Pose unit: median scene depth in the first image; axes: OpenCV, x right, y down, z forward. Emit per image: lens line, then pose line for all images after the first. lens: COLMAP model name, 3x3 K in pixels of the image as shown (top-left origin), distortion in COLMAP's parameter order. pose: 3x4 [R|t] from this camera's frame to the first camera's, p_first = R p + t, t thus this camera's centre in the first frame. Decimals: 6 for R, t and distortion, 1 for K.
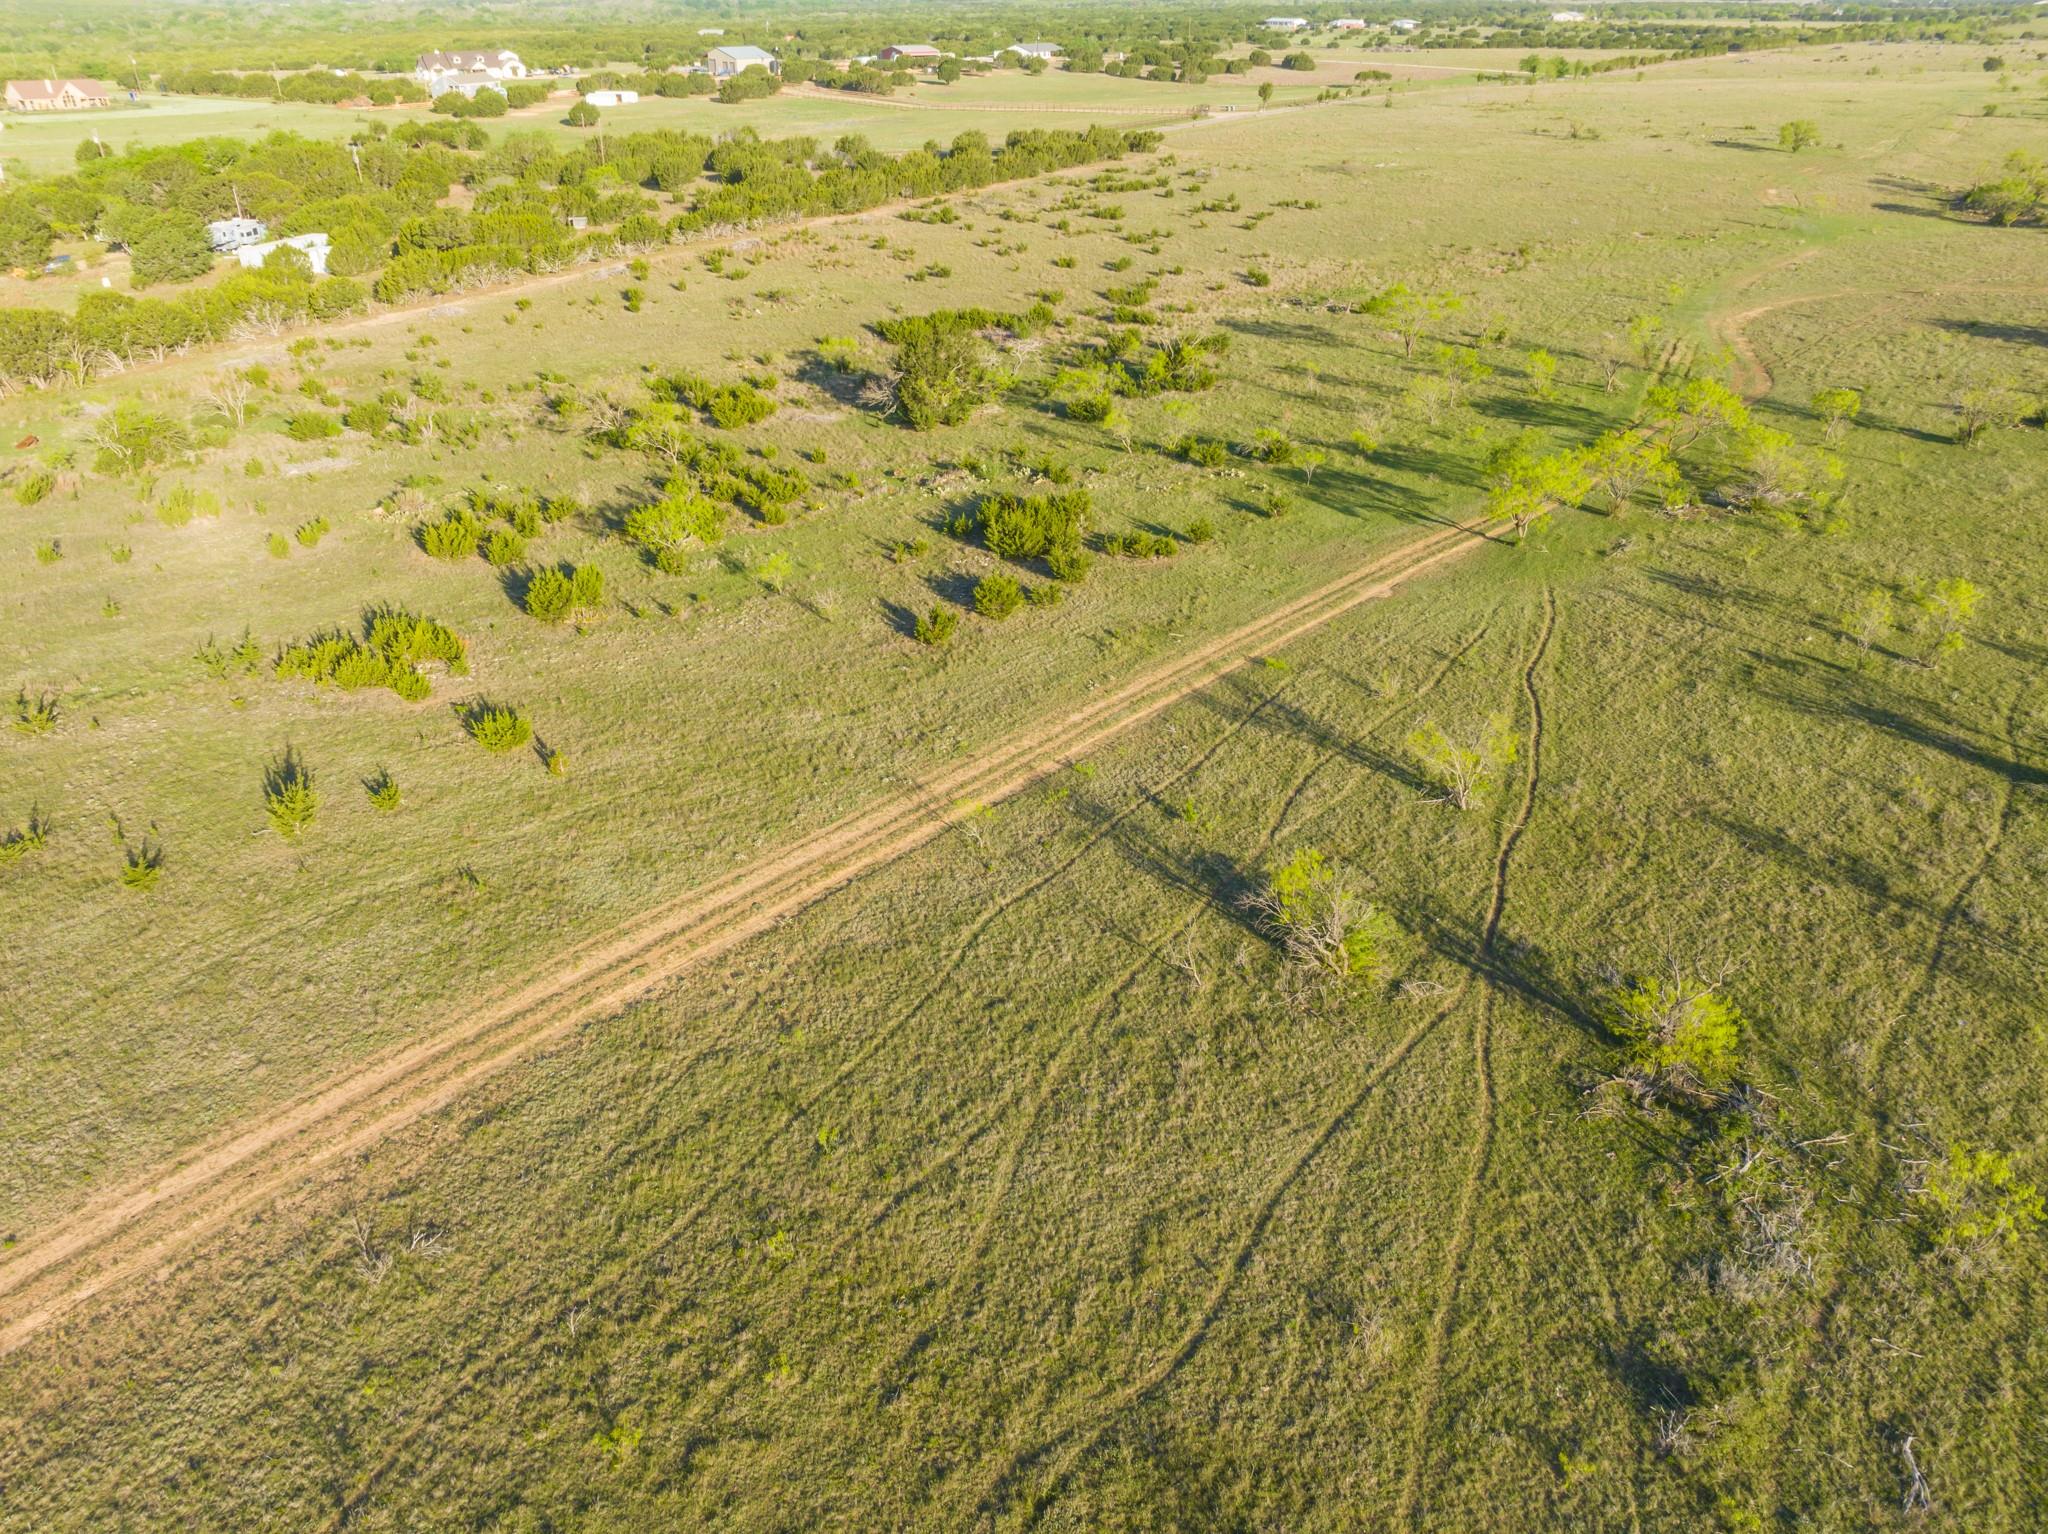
lens RADIAL K [[1453.6, 0, 1024.0], [0, 1453.6, 767.0], [0, 0, 1]] dist [-0.033576, -0.001162]
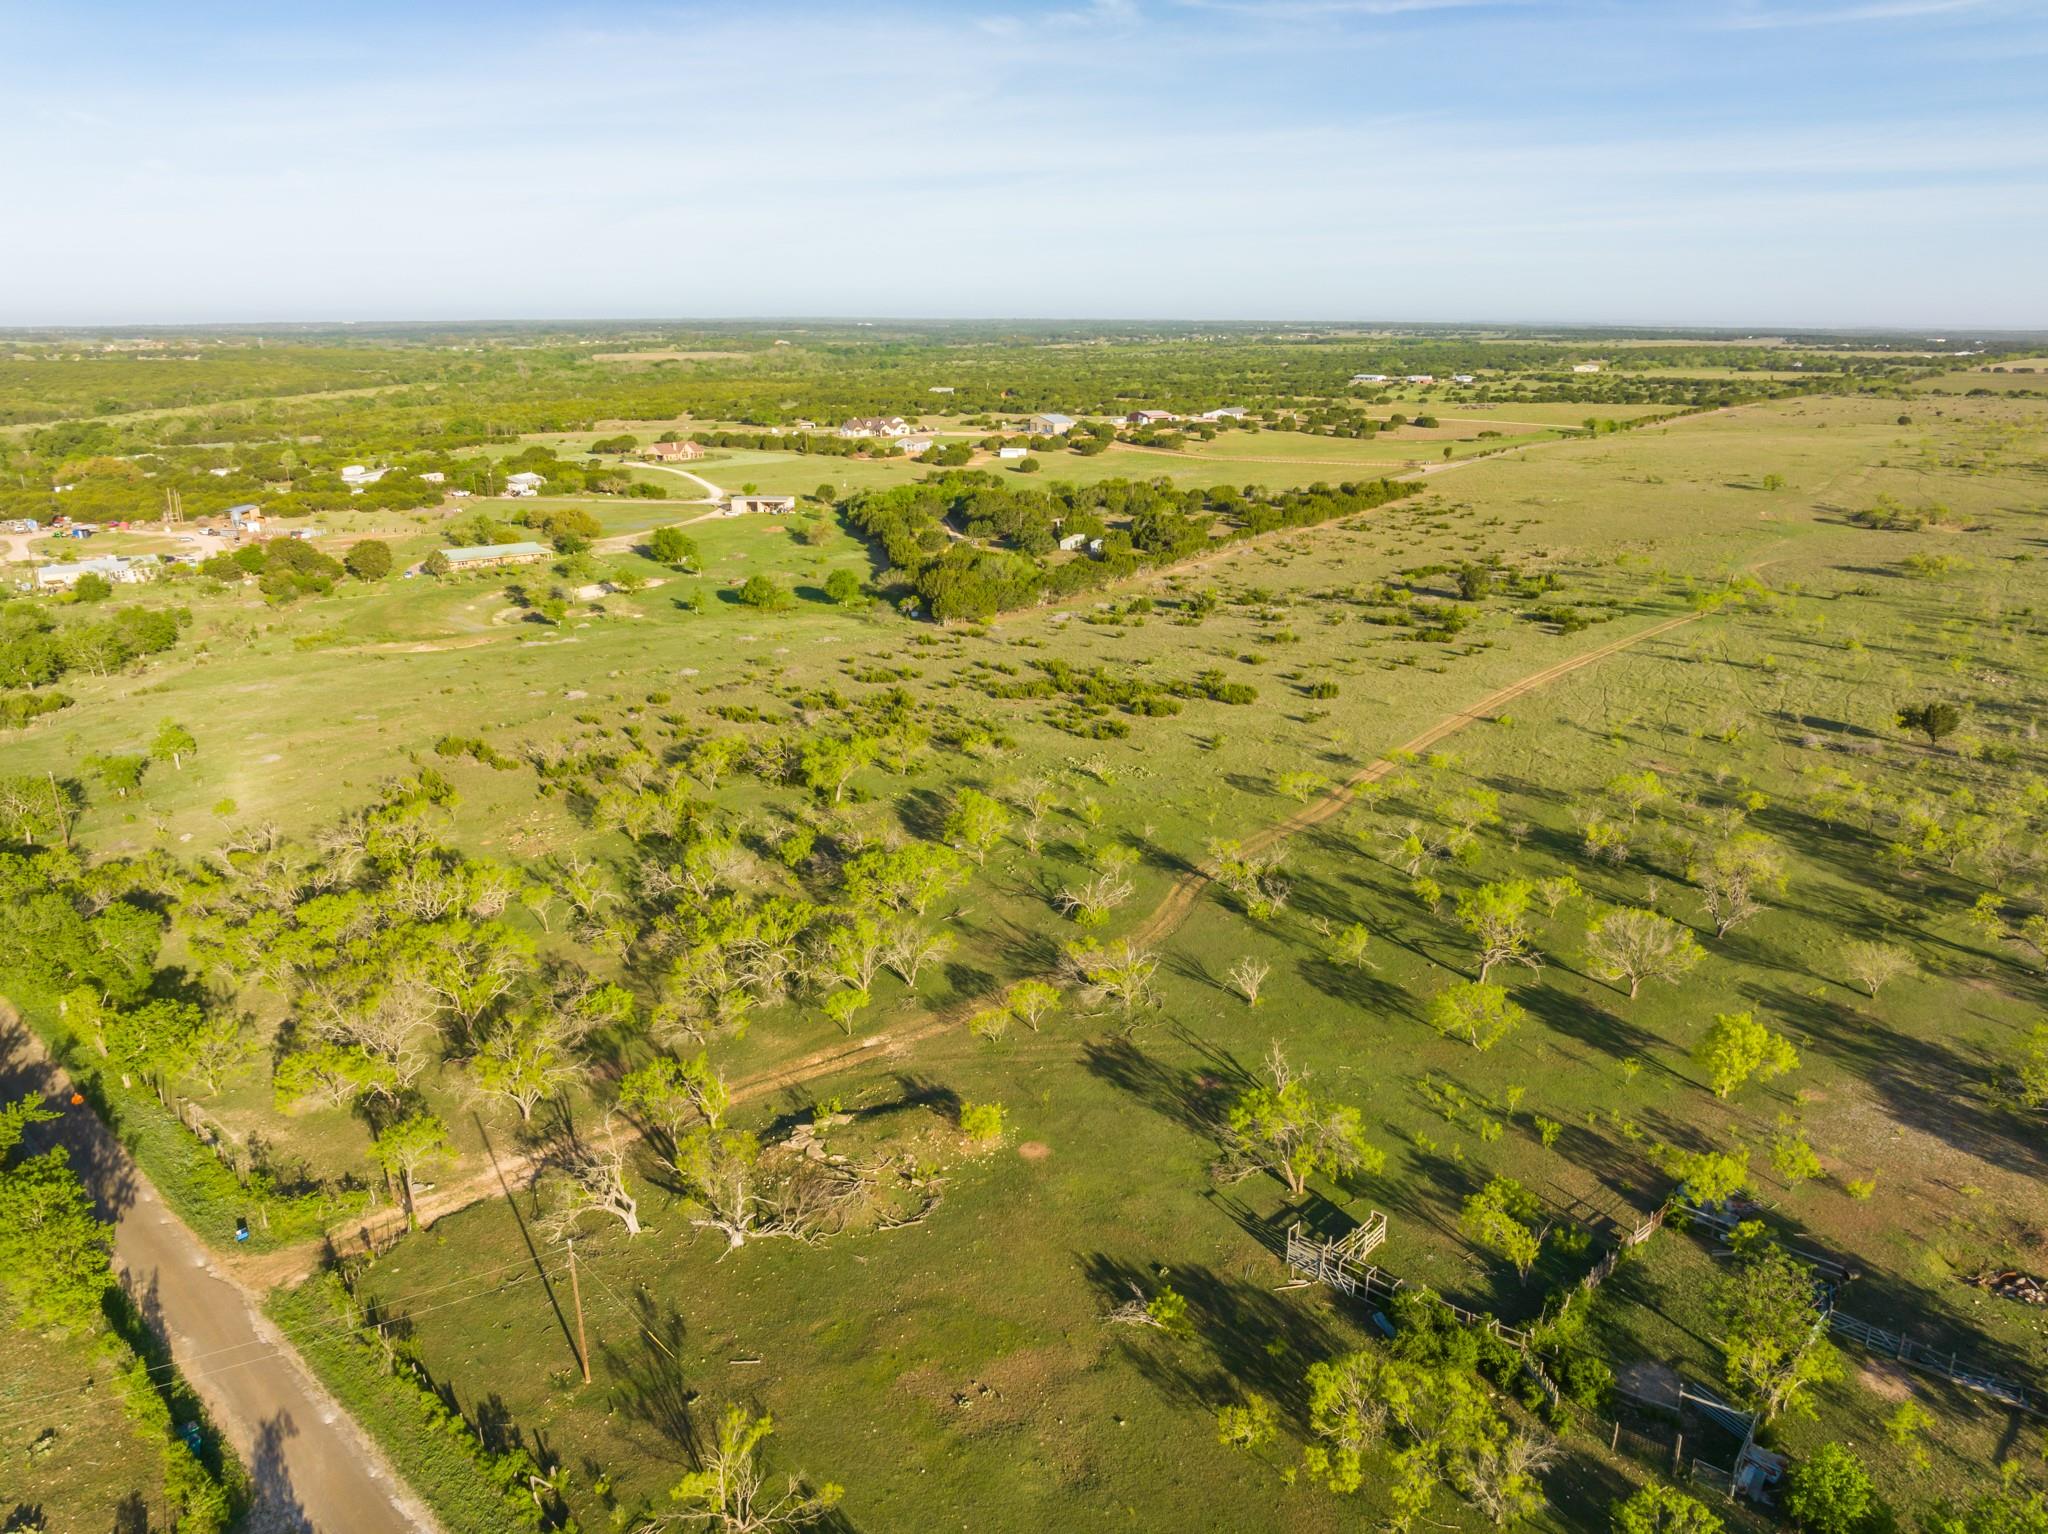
lens RADIAL K [[1445.8, 0, 1025.6], [0, 1445.8, 765.6], [0, 0, 1]] dist [-0.042703, 0.012156]
pose [[0.999880, -0.001626, -0.015434, -1.922563], [-0.001400, 0.980991, -0.194049, 1.341928], [0.015456, 0.194047, 0.980870, -3.650763]]
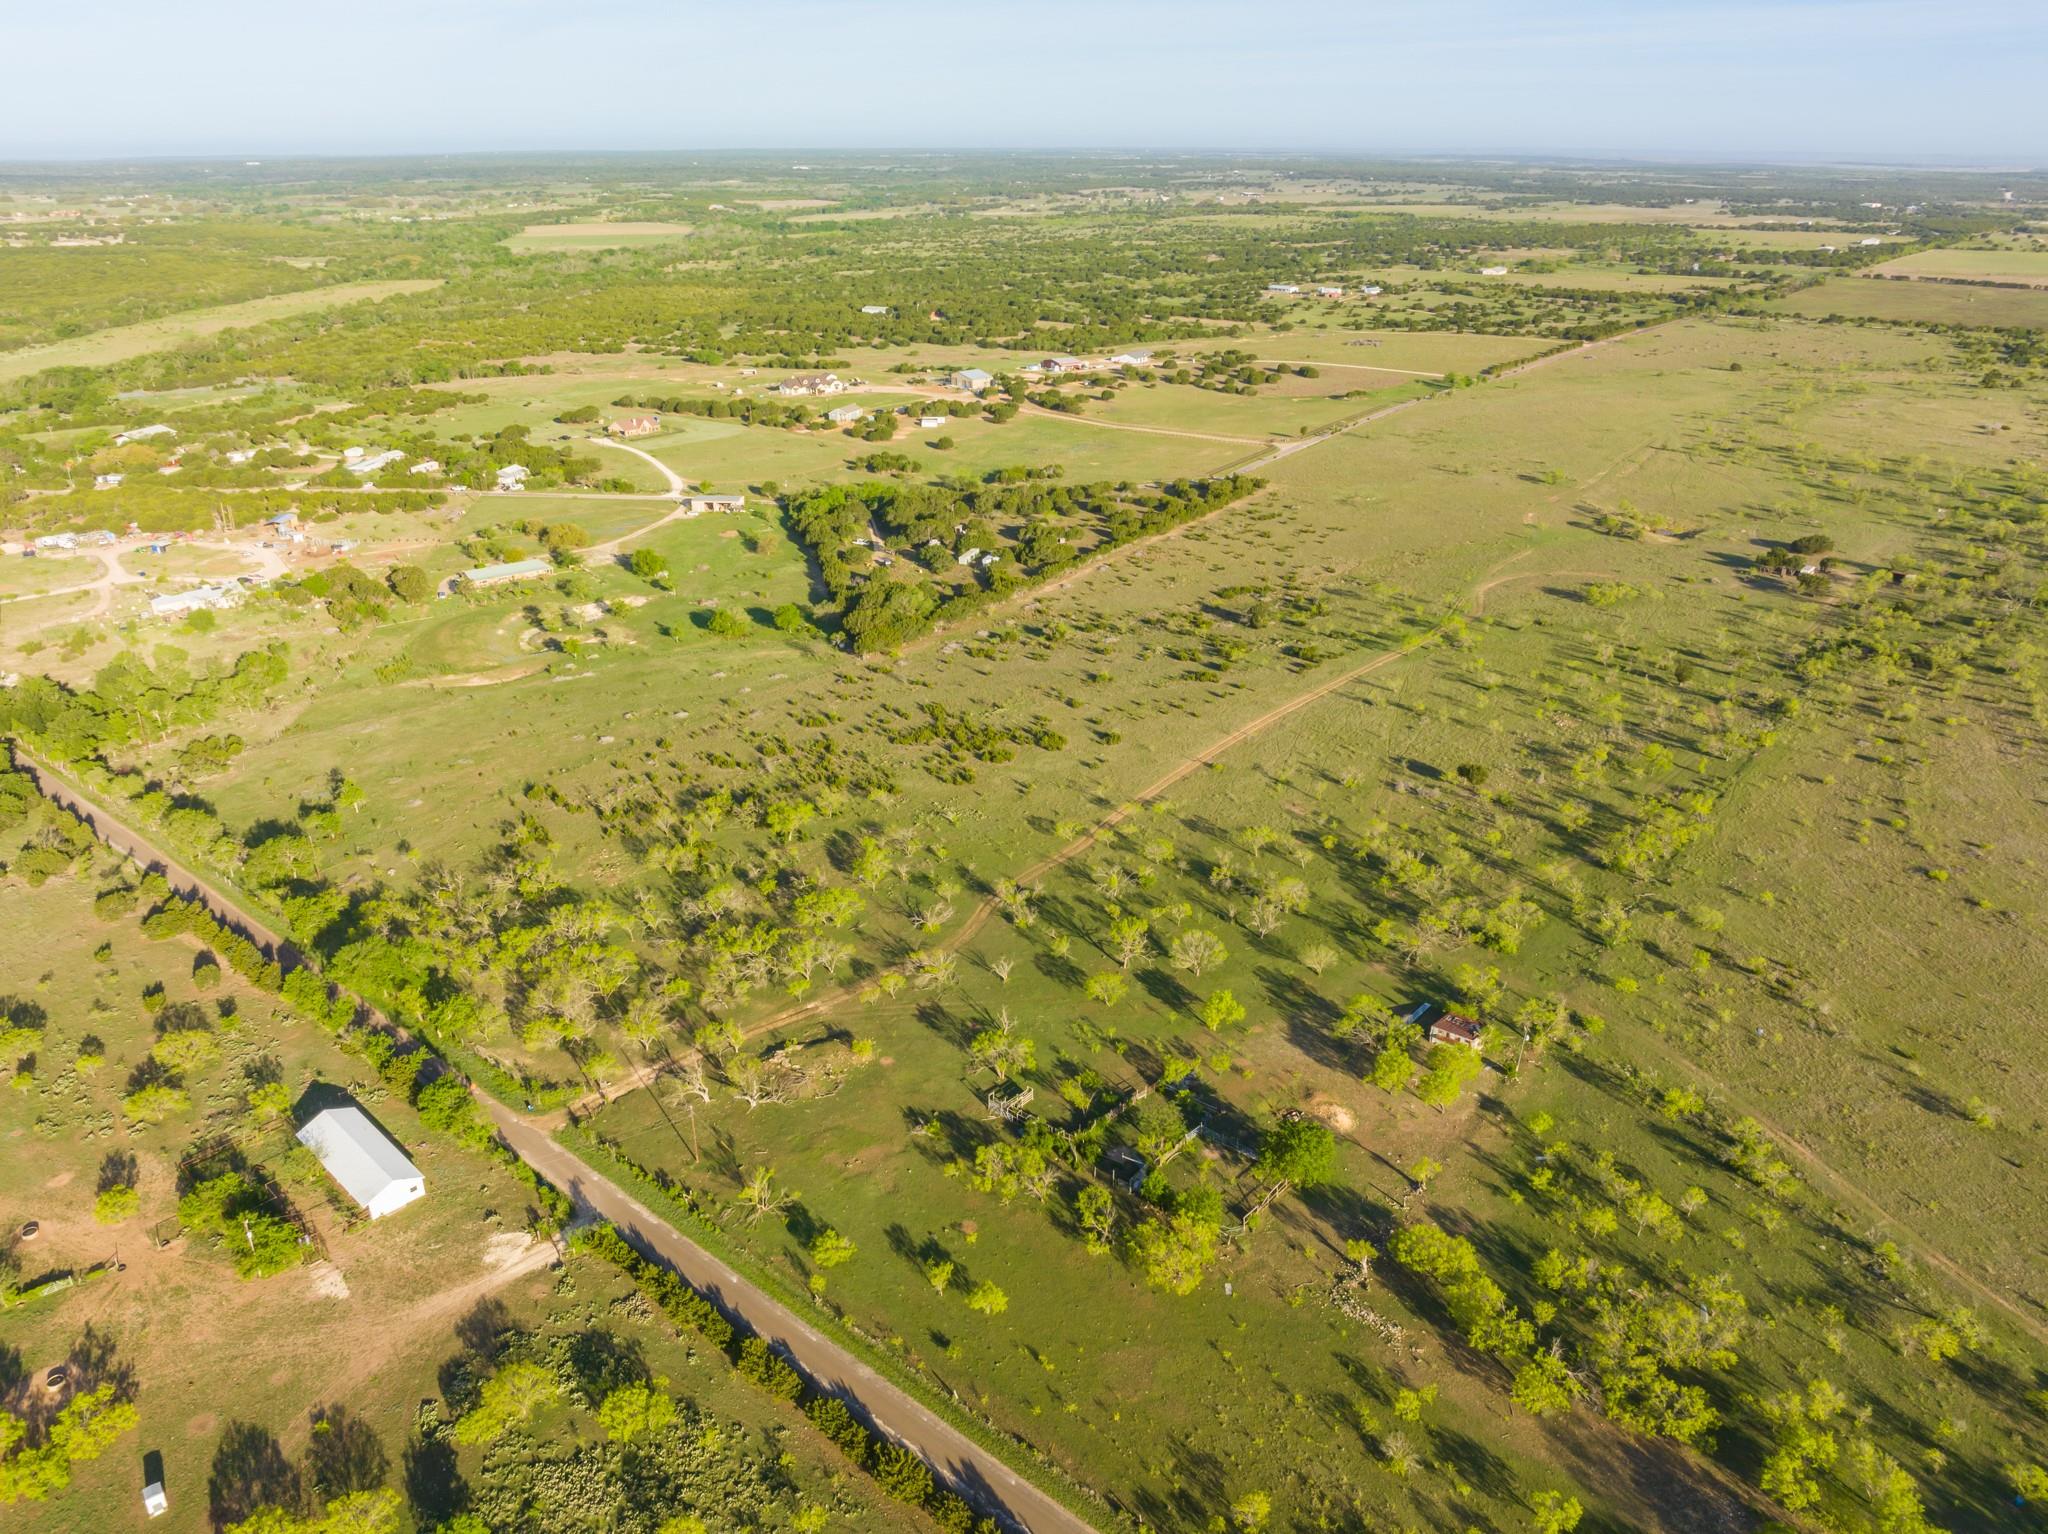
lens RADIAL K [[1475.5, 0, 1024.0], [0, 1475.5, 767.0], [0, 0, 1]] dist [-0.009239, -0.048804]
pose [[0.999803, -0.013037, 0.014981, -1.594013], [0.014364, 0.995637, -0.092204, 1.022435], [-0.013713, 0.092401, 0.995627, -6.025424]]
